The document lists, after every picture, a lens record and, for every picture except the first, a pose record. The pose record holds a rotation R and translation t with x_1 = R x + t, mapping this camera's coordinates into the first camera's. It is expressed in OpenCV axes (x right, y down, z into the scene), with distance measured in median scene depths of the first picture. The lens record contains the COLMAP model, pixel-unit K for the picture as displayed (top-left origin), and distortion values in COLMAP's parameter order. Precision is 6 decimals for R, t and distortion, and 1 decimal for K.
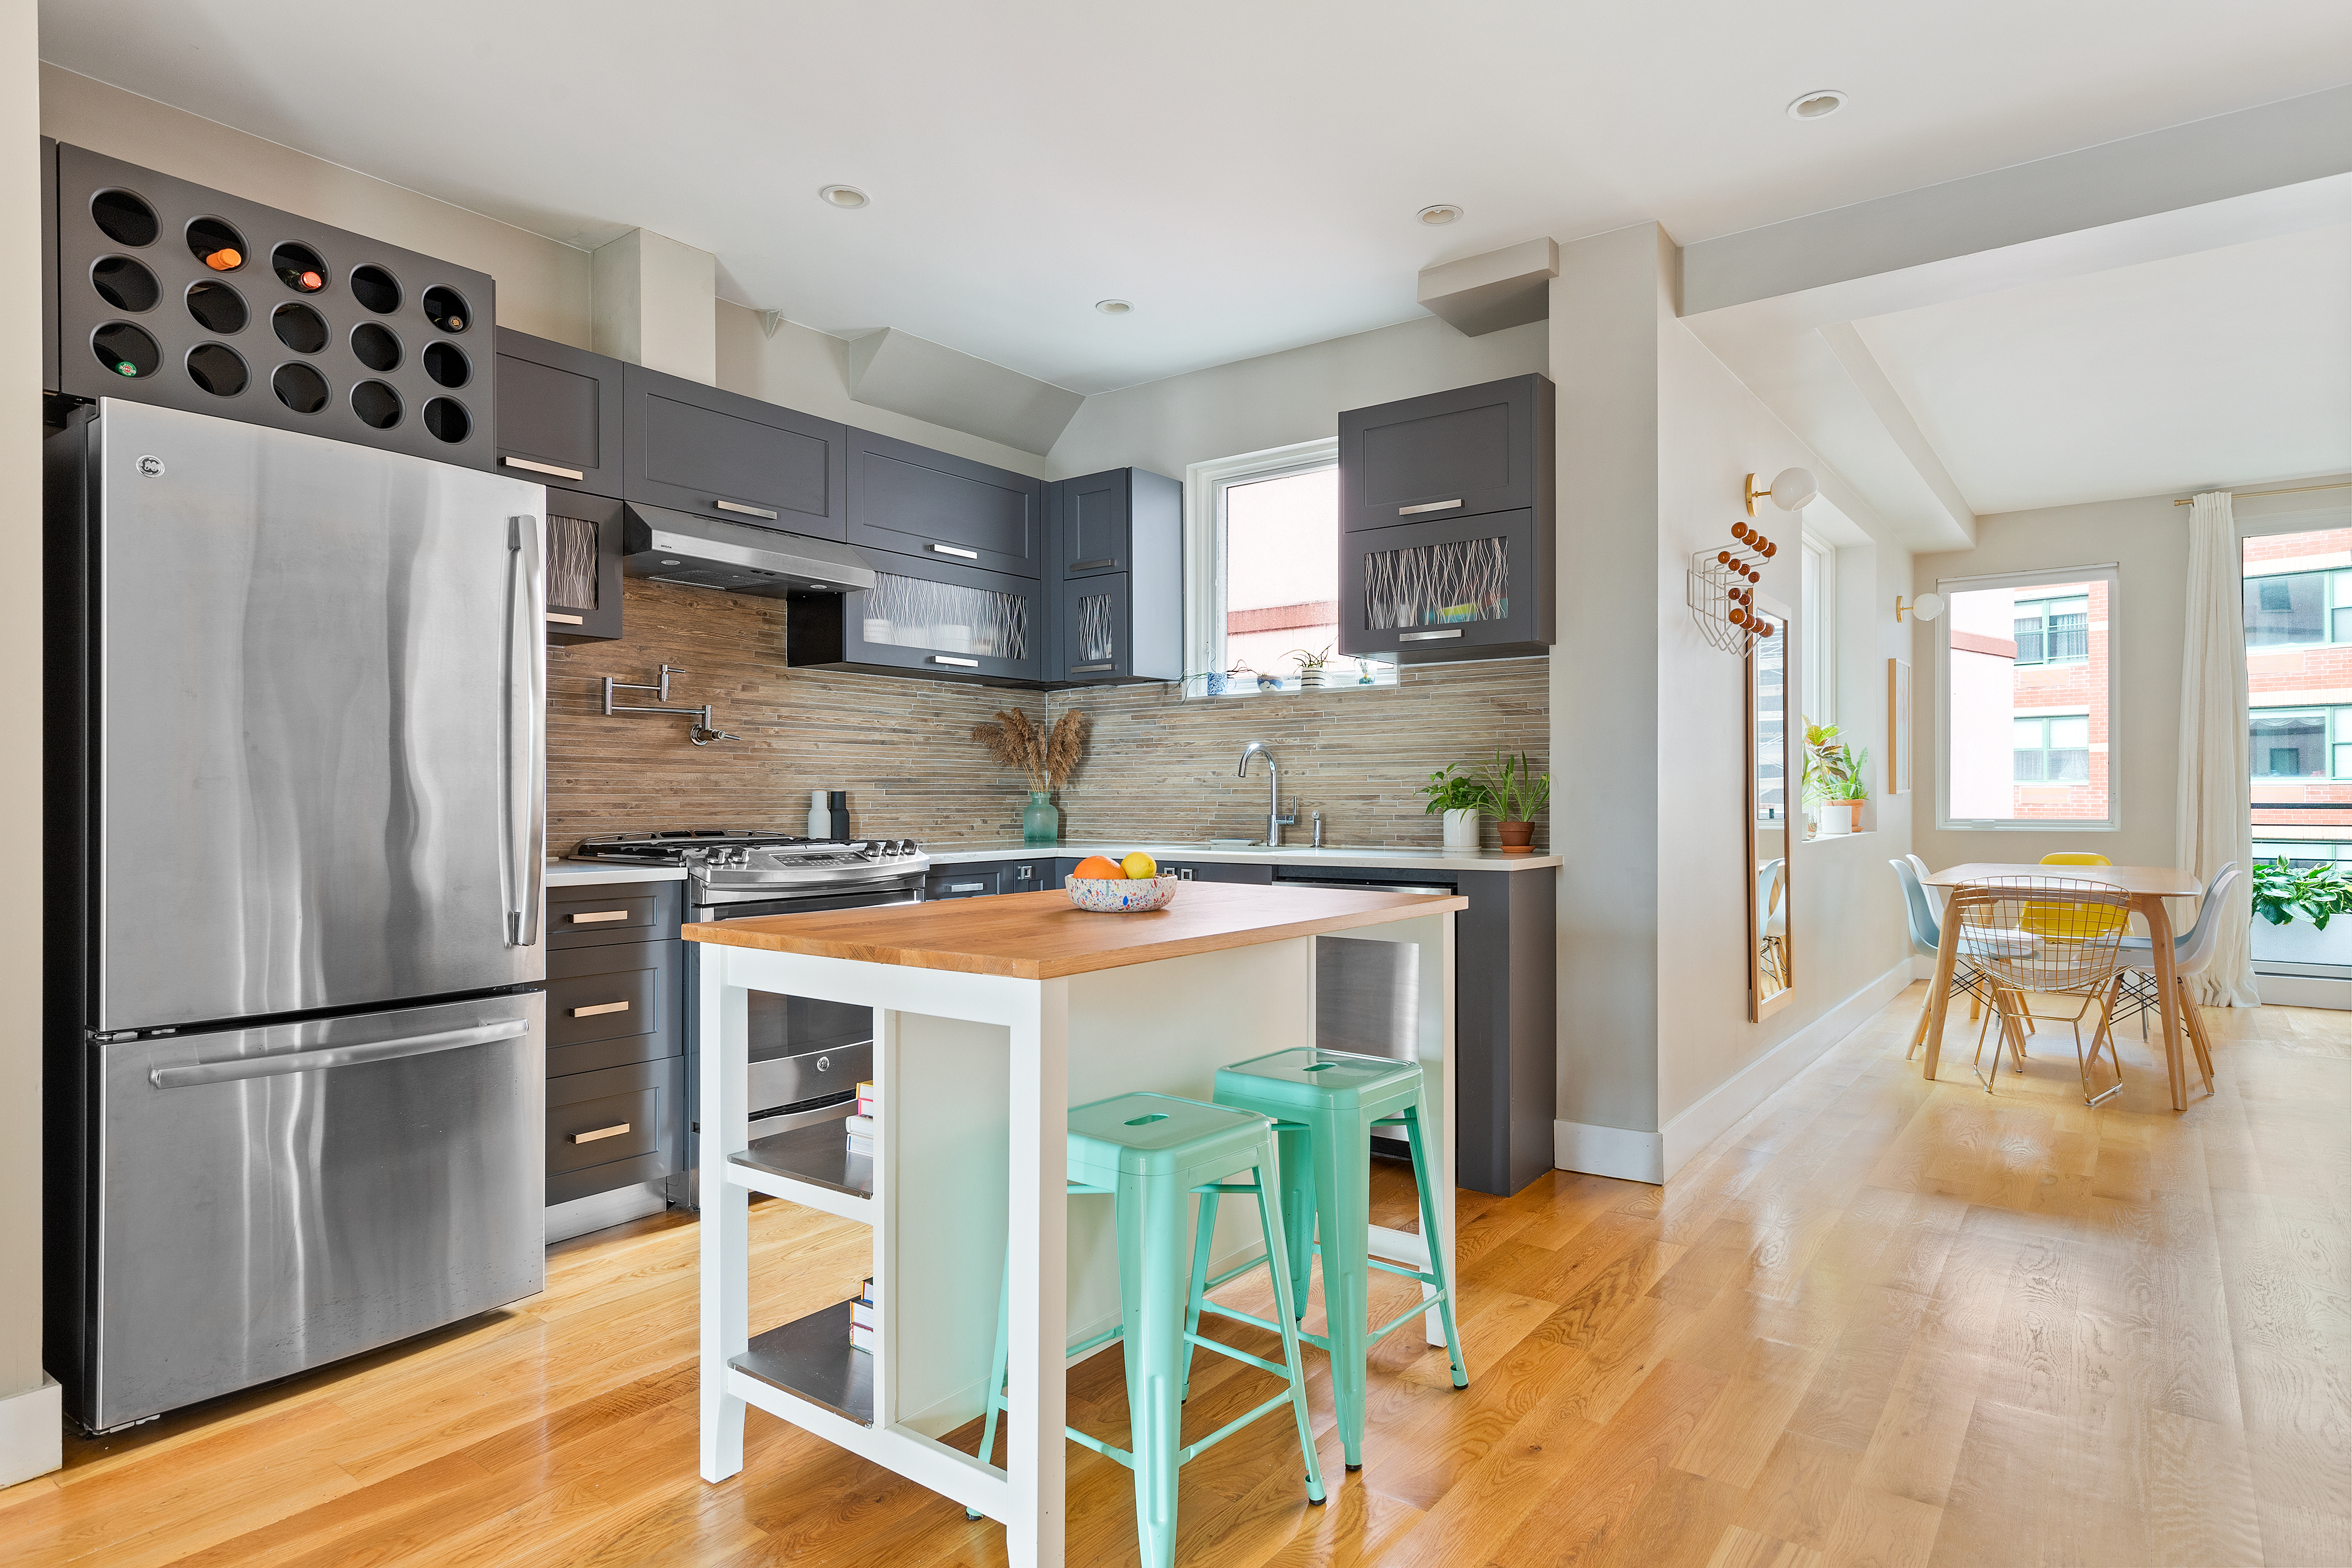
lens RADIAL K [[1298.6, 0, 1176.0], [0, 1298.6, 784.0], [0, 0, 1]] dist [0.000180, -0.000933]
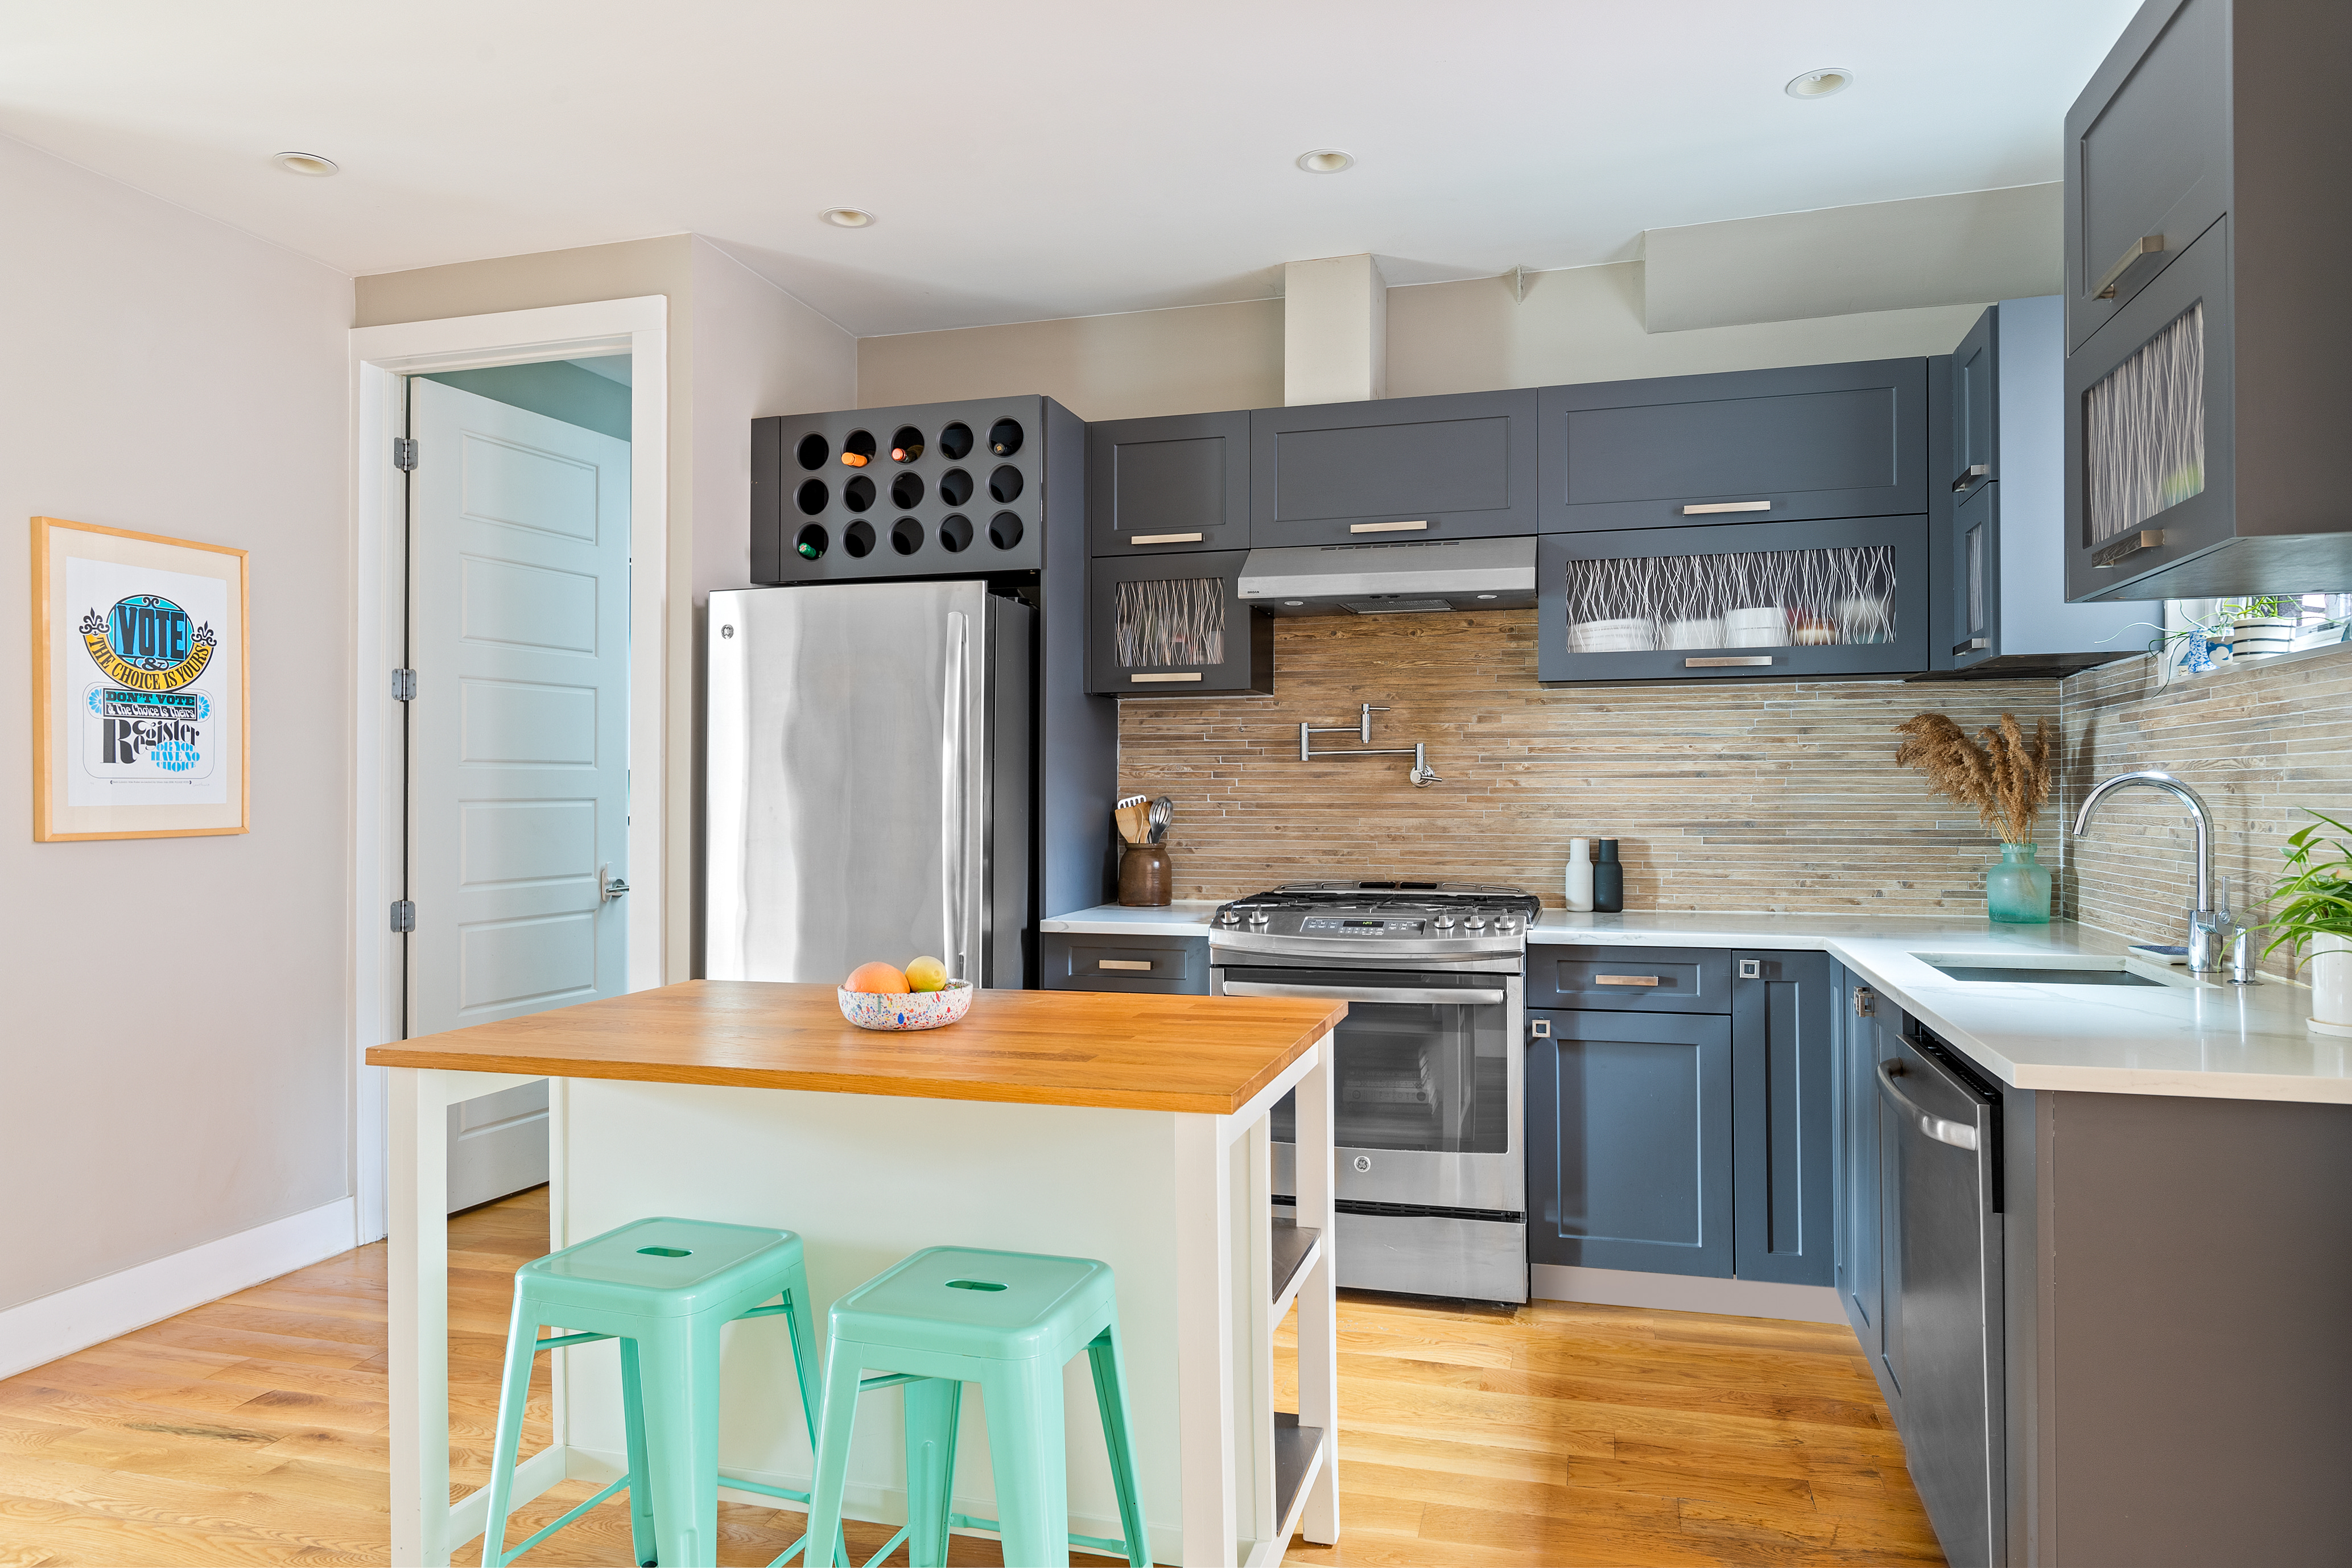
lens RADIAL K [[1433.6, 0, 1176.0], [0, 1433.6, 784.0], [0, 0, 1]] dist [0.001147, 0.000371]
pose [[0.349982, -0.005352, -0.936741, 0.503681], [0.011354, 0.999934, -0.001470, -0.032261], [0.936688, -0.010121, 0.350020, 0.482963]]
